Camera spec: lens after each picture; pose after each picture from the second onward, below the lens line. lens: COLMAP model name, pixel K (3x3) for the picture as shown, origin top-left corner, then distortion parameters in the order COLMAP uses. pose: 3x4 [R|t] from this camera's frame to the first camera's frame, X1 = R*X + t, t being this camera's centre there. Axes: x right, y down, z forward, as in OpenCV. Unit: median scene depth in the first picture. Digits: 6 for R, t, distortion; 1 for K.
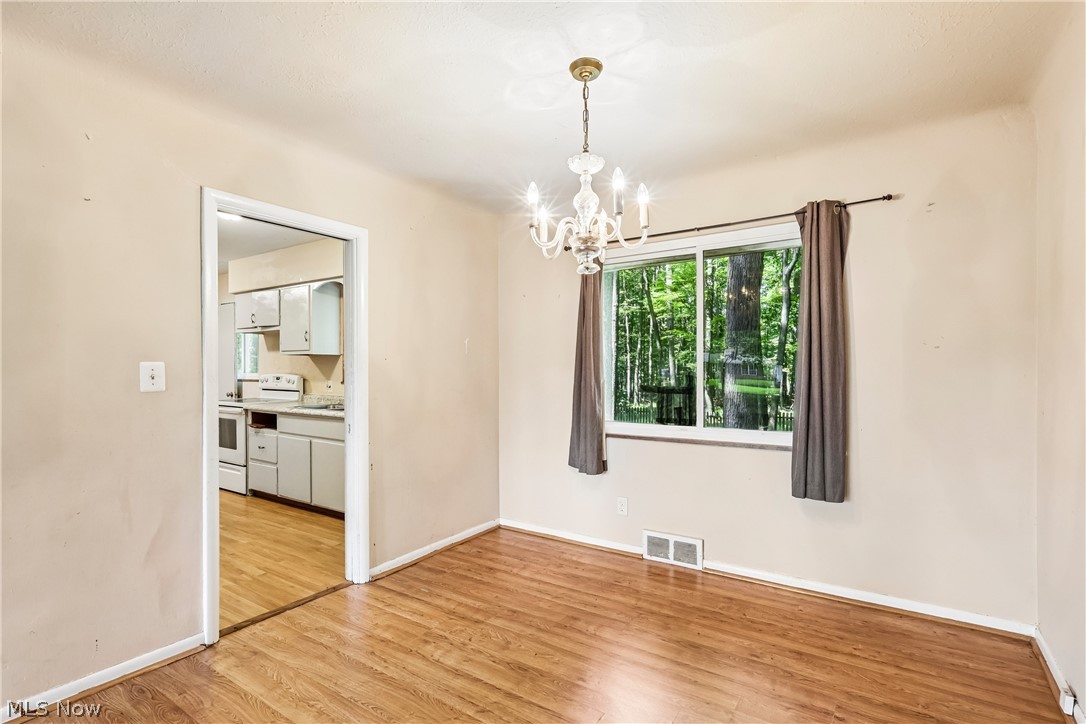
lens RADIAL K [[518.5, 0, 545.4], [0, 518.5, 370.1], [0, 0, 1]] dist [-0.006040, 0.001936]
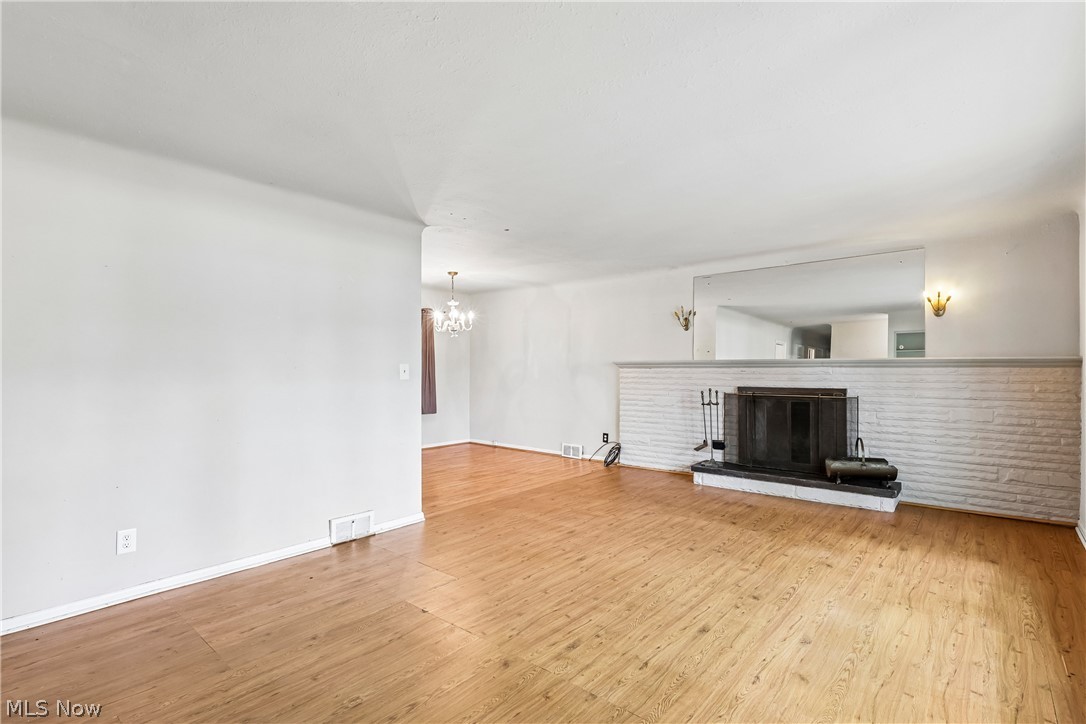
lens RADIAL K [[518.5, 0, 538.9], [0, 518.5, 368.1], [0, 0, 1]] dist [-0.006040, 0.001936]
pose [[0.117642, -0.006707, 0.993033, -1.997589], [0.001180, 0.999977, 0.006614, -0.016337], [-0.993055, 0.000393, 0.117647, 0.066176]]
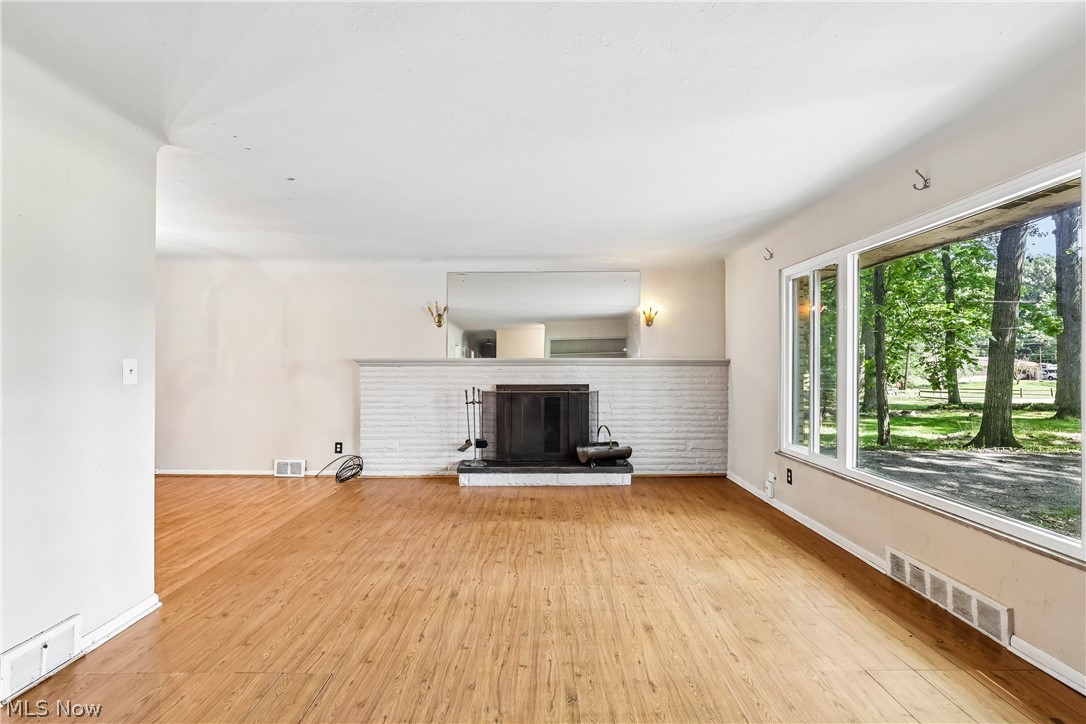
lens RADIAL K [[518.5, 0, 539.4], [0, 518.5, 364.0], [0, 0, 1]] dist [-0.006040, 0.001936]
pose [[-0.558130, -0.001901, 0.829752, -1.743639], [-0.004087, 0.999992, -0.000458, -0.012302], [-0.829744, -0.003647, -0.558133, 0.493195]]
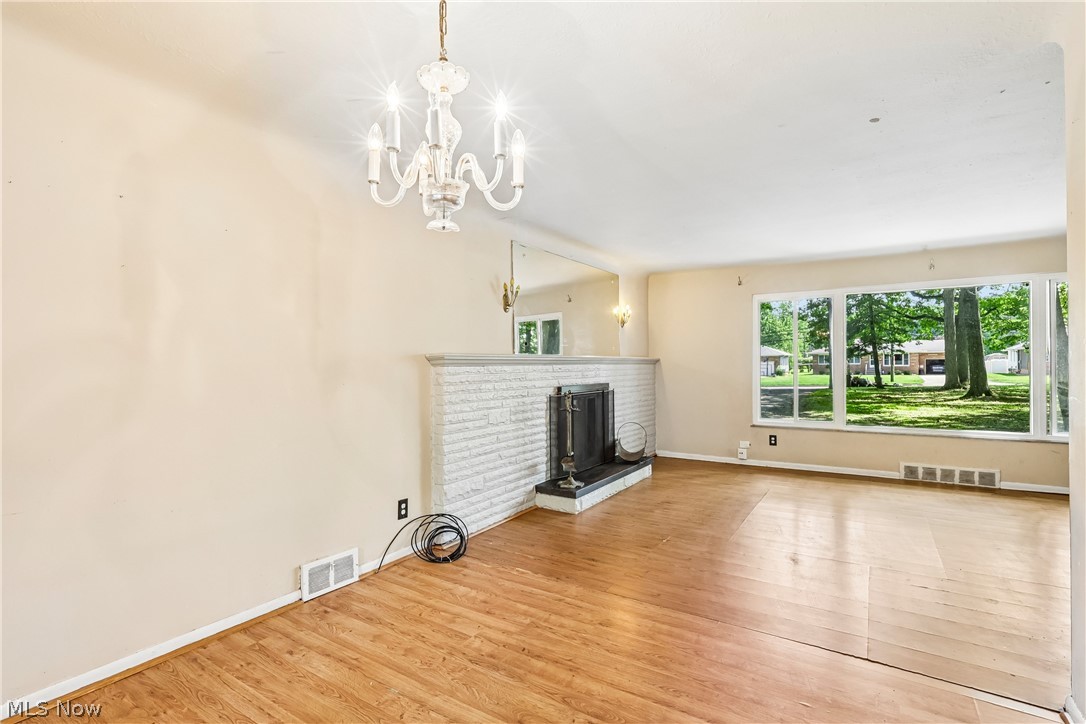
lens RADIAL K [[518.5, 0, 537.7], [0, 518.5, 361.0], [0, 0, 1]] dist [-0.006040, 0.001936]
pose [[-0.999877, 0.003627, -0.015265, -0.029688], [0.003790, 0.999936, -0.010633, 0.000092], [0.015225, -0.010690, -0.999827, 1.133750]]
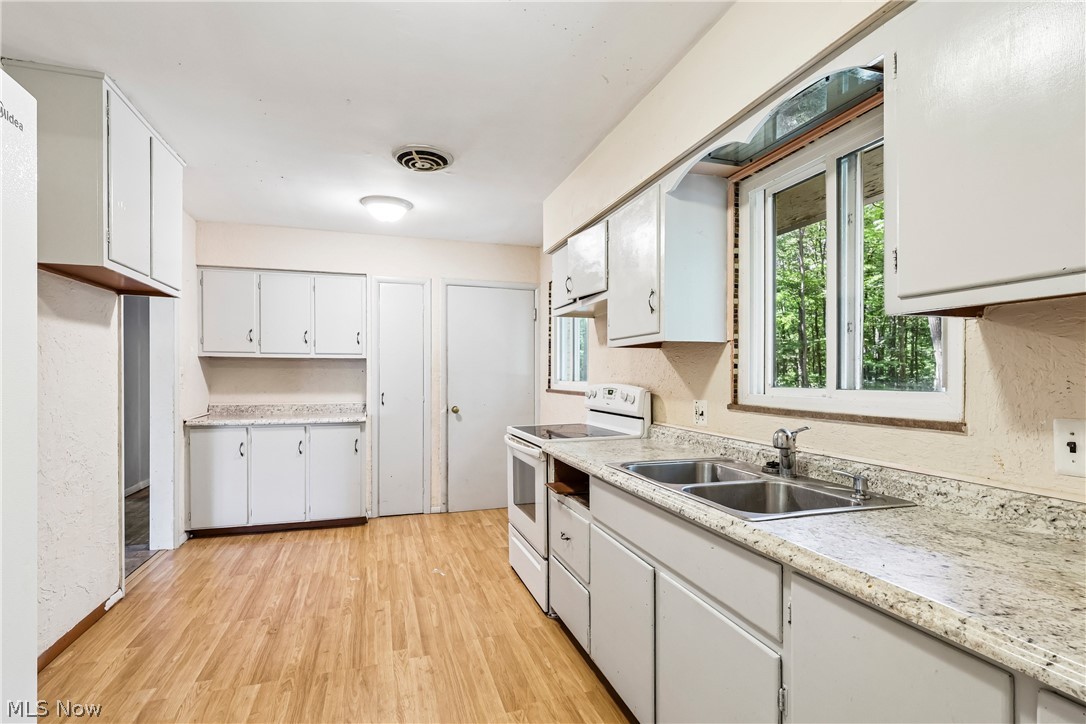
lens RADIAL K [[518.5, 0, 543.8], [0, 518.5, 377.3], [0, 0, 1]] dist [-0.006040, 0.001936]
pose [[0.779133, -0.001075, -0.626858, -0.415652], [0.001009, 0.999999, -0.000462, 0.000902], [0.626858, -0.000272, 0.779133, 0.970443]]
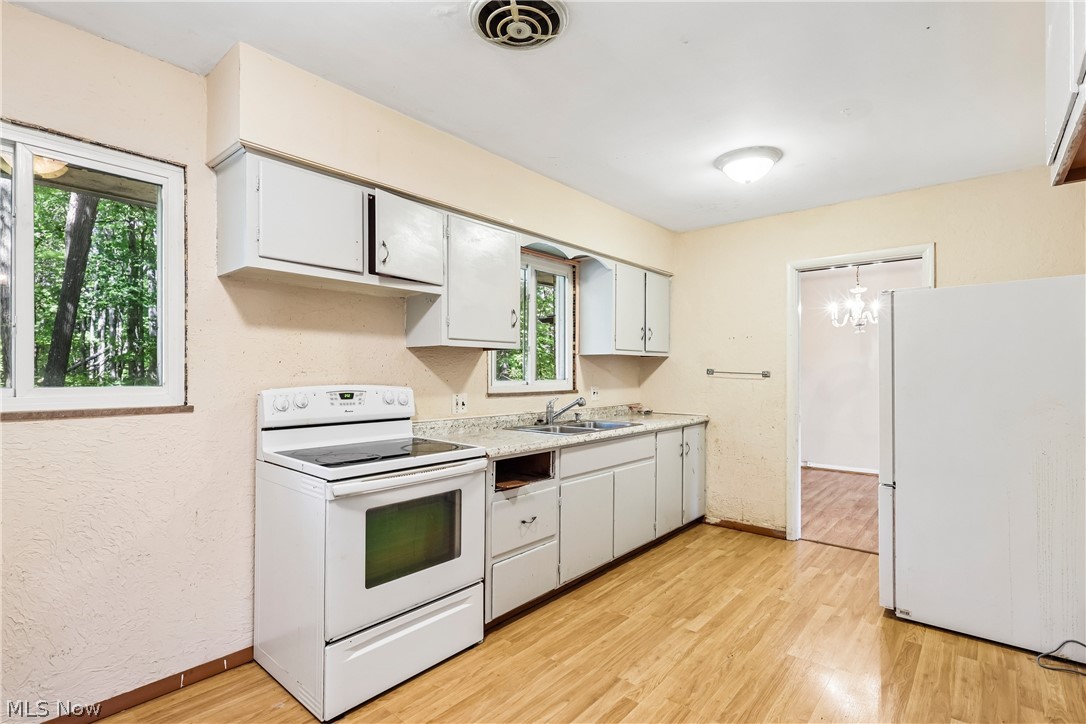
lens RADIAL K [[518.5, 0, 539.1], [0, 518.5, 372.8], [0, 0, 1]] dist [-0.006040, 0.001936]
pose [[0.129481, -0.001086, 0.991581, -1.716862], [0.004977, 0.999988, 0.000446, -0.004557], [-0.991569, 0.004877, 0.129485, 1.463235]]
